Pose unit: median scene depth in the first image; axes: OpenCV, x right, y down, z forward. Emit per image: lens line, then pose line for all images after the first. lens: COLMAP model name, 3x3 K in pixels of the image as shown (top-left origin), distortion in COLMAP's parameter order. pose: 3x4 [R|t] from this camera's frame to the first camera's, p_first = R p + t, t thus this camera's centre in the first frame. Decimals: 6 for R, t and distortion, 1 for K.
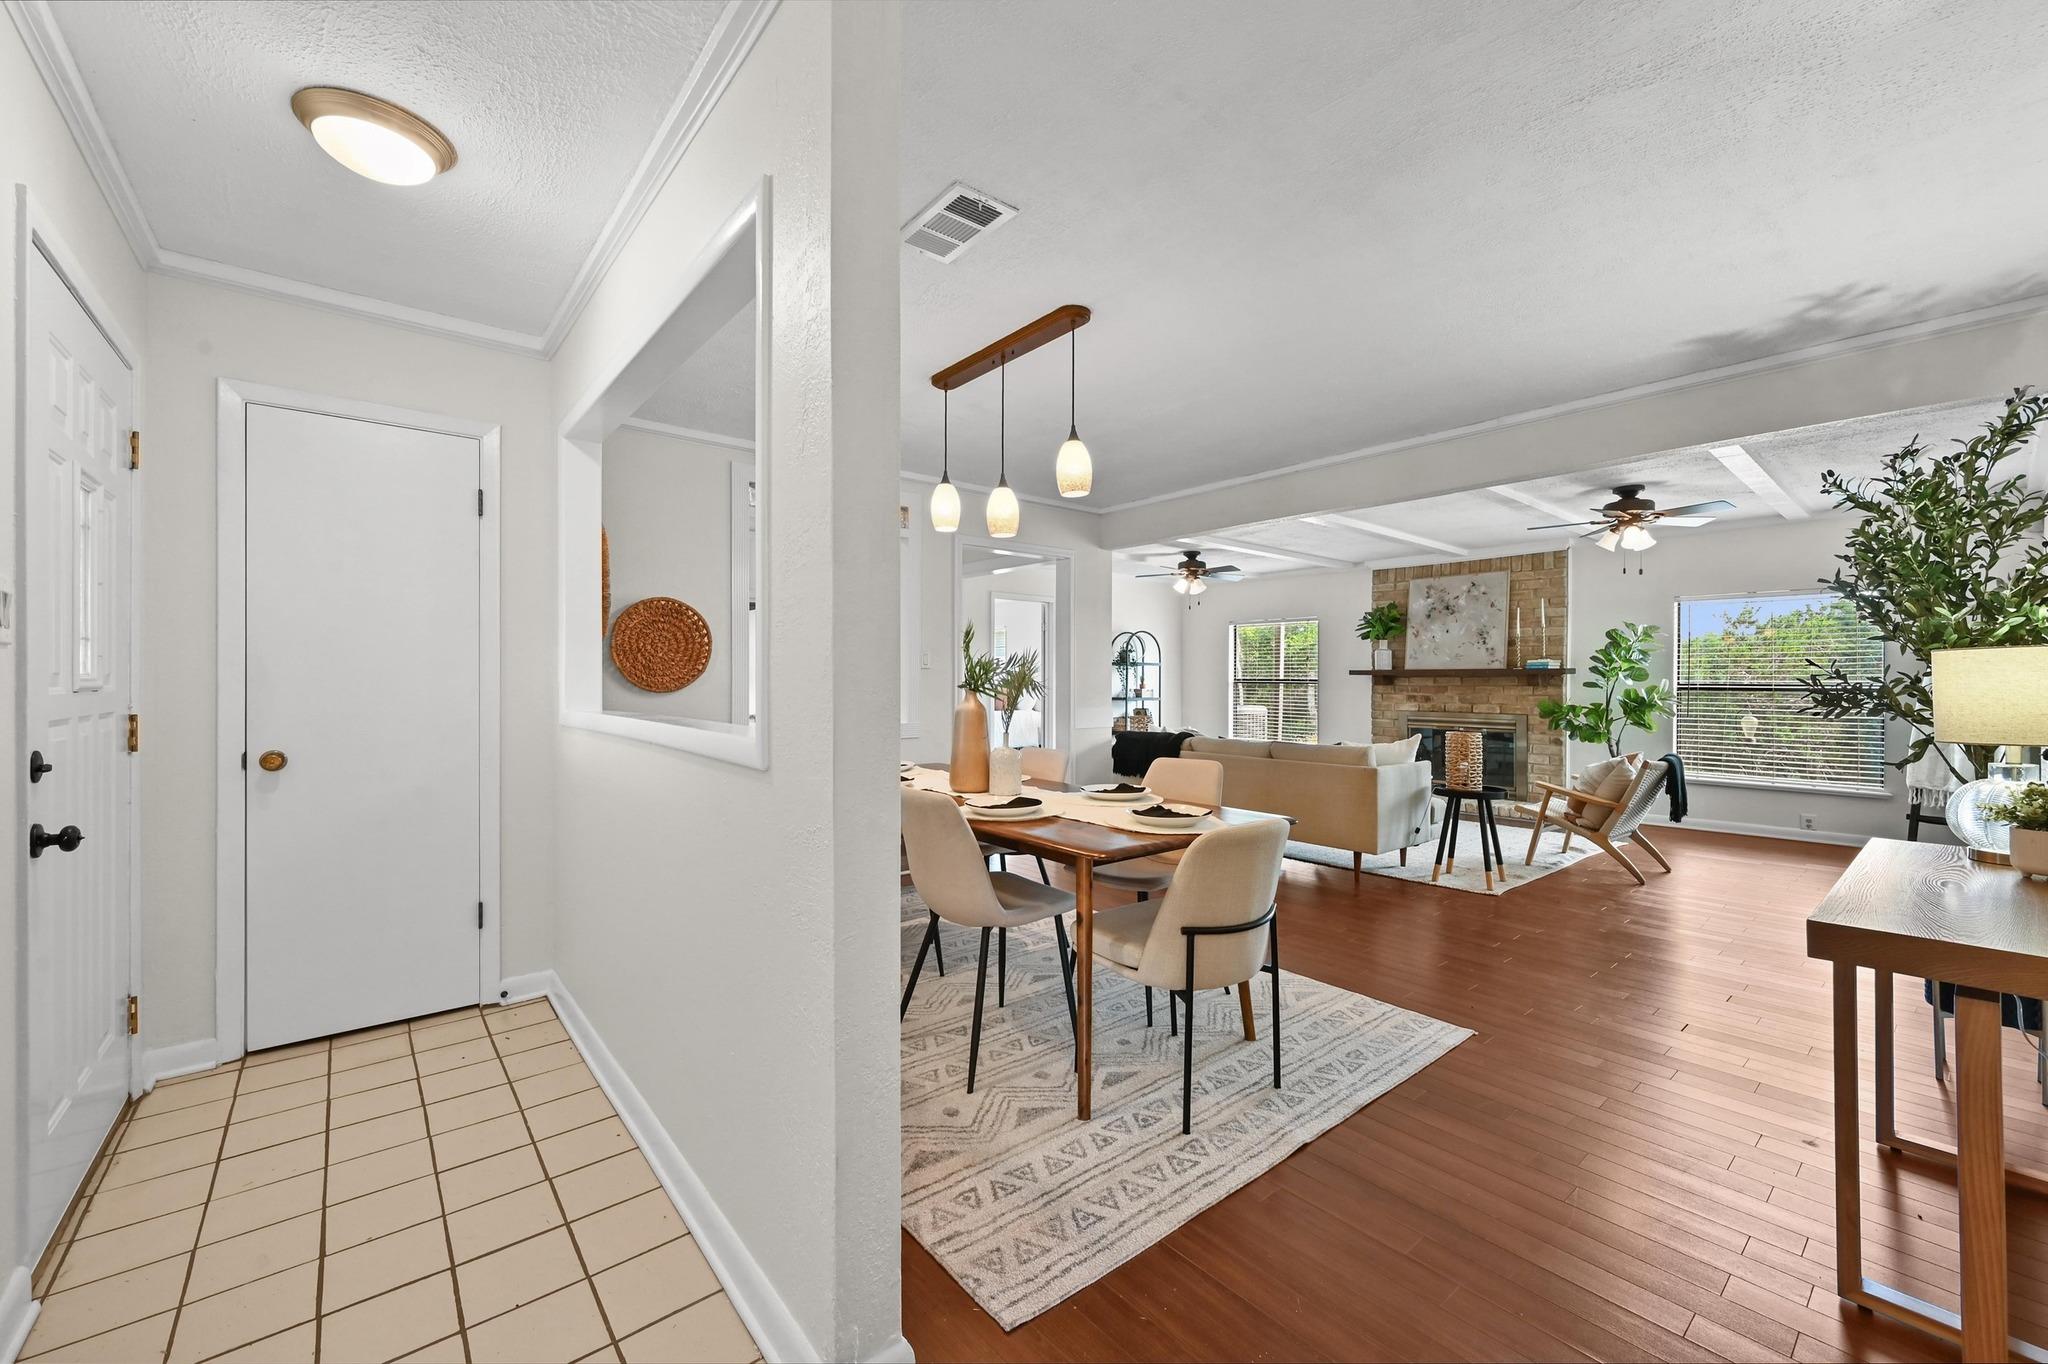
lens RADIAL K [[808.9, 0, 1016.9], [0, 808.9, 678.2], [0, 0, 1]] dist [-0.000428, -0.000506]
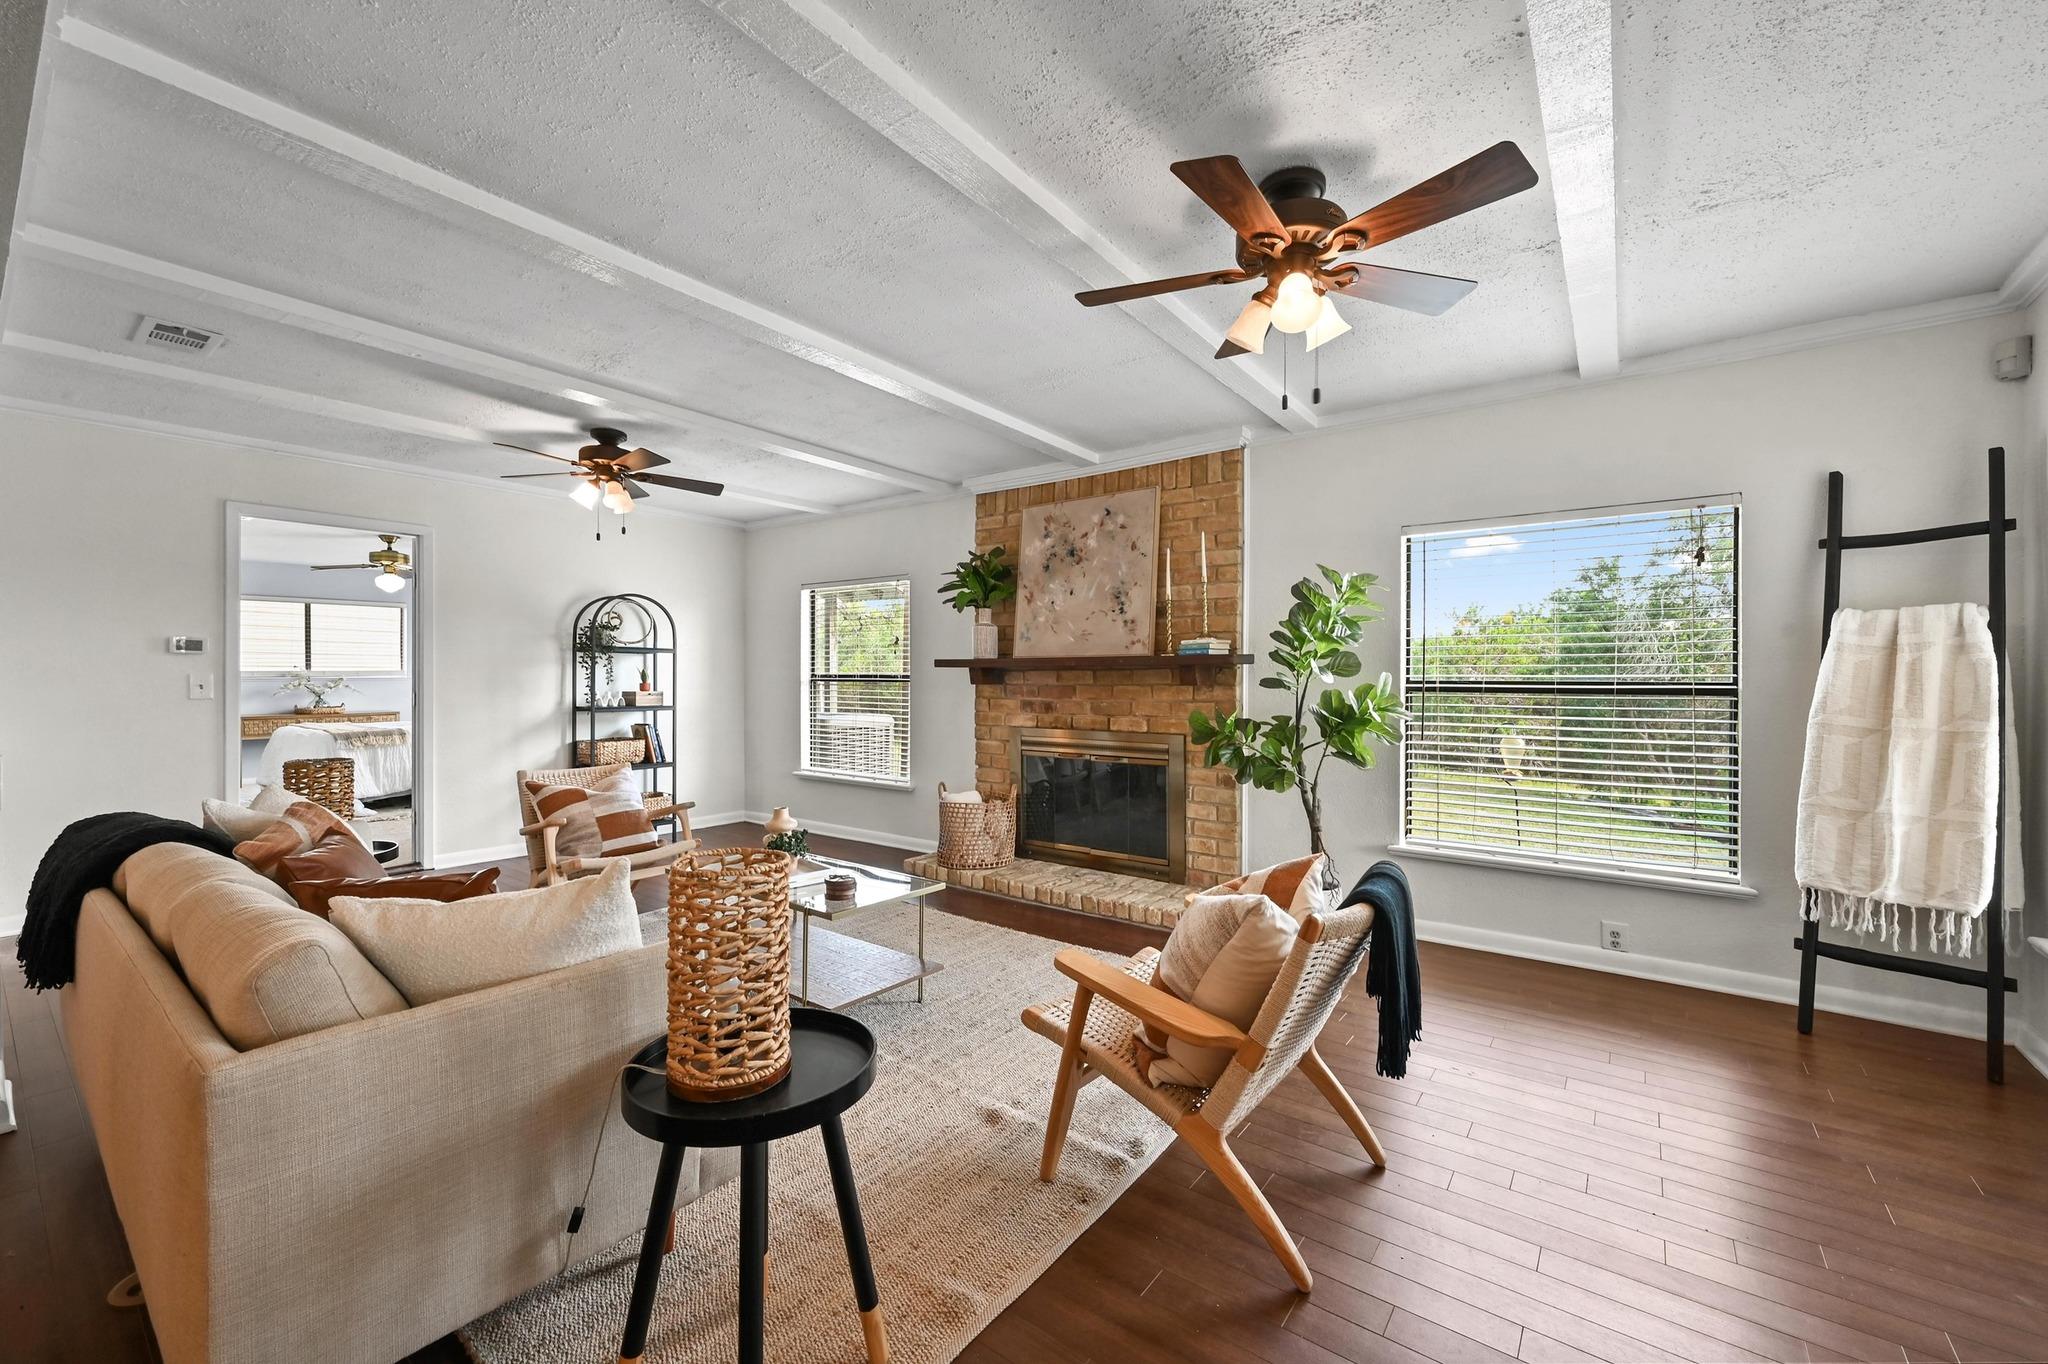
lens RADIAL K [[808.9, 0, 1029.3], [0, 808.9, 669.9], [0, 0, 1]] dist [-0.000428, -0.000506]
pose [[0.971785, 0.000112, 0.235870, 0.388625], [0.001472, 0.999978, -0.006542, 0.002298], [-0.235865, 0.006705, 0.971763, 0.465704]]
